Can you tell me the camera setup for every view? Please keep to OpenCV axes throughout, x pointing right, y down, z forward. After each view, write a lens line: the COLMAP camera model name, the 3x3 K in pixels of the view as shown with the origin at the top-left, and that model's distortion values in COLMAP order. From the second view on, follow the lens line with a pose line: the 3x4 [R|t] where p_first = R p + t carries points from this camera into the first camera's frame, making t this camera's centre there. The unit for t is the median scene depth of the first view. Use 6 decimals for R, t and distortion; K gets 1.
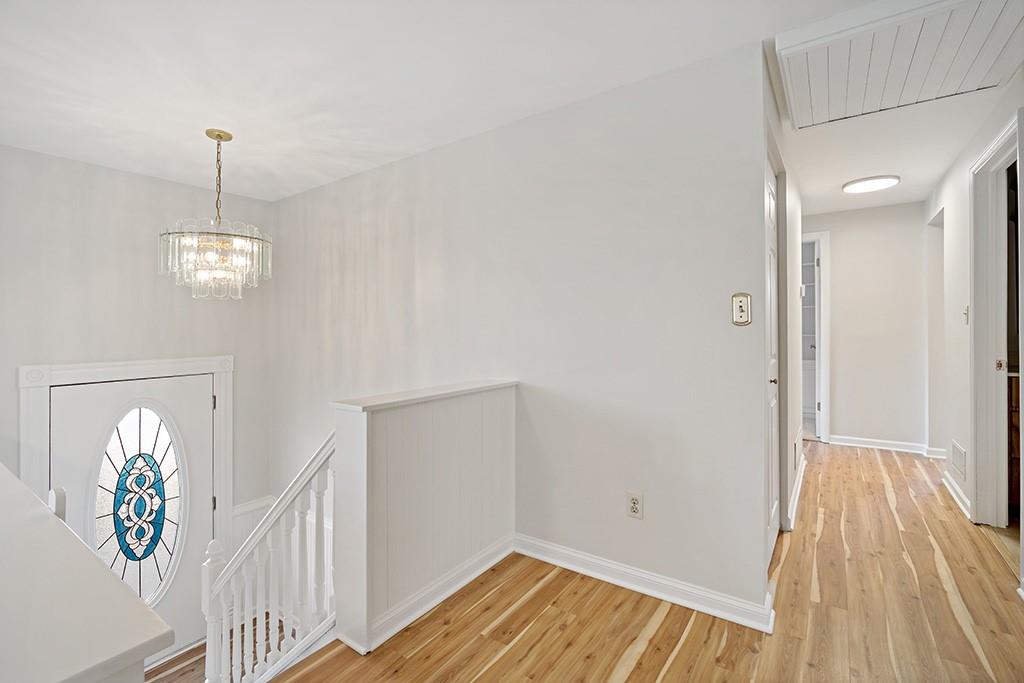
lens RADIAL K [[469.8, 0, 504.7], [0, 469.8, 333.2], [0, 0, 1]] dist [-0.003762, 0.001287]
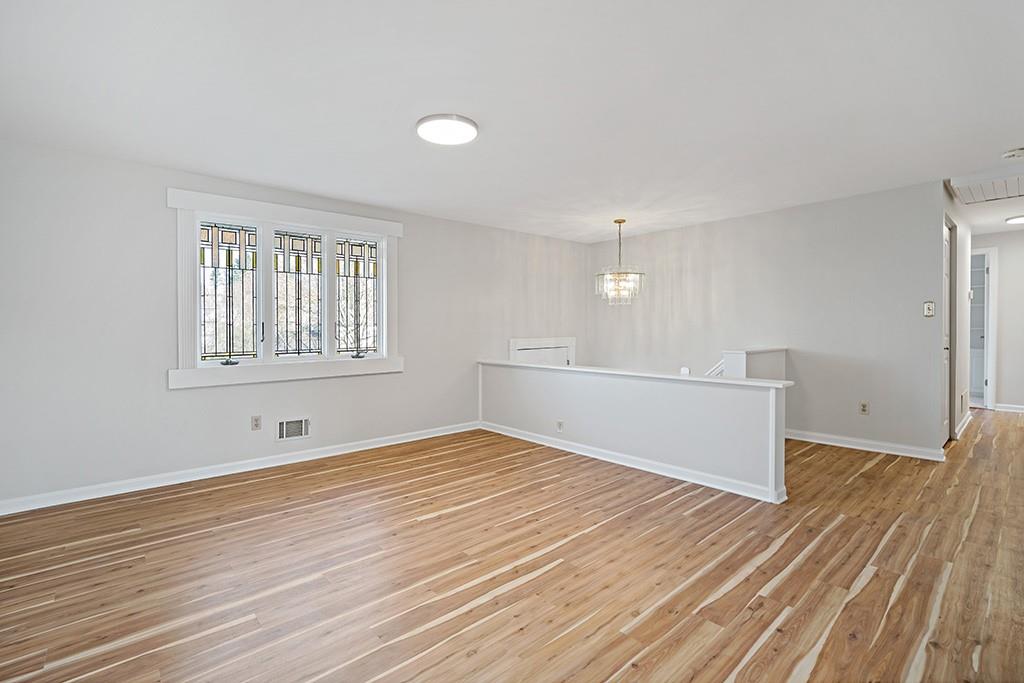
lens RADIAL K [[469.8, 0, 519.1], [0, 469.8, 337.6], [0, 0, 1]] dist [-0.003762, 0.001287]
pose [[0.976759, 0.006934, -0.214227, -0.532656], [-0.003737, 0.999876, 0.015324, 0.032038], [0.214307, -0.014167, 0.976664, -0.916176]]
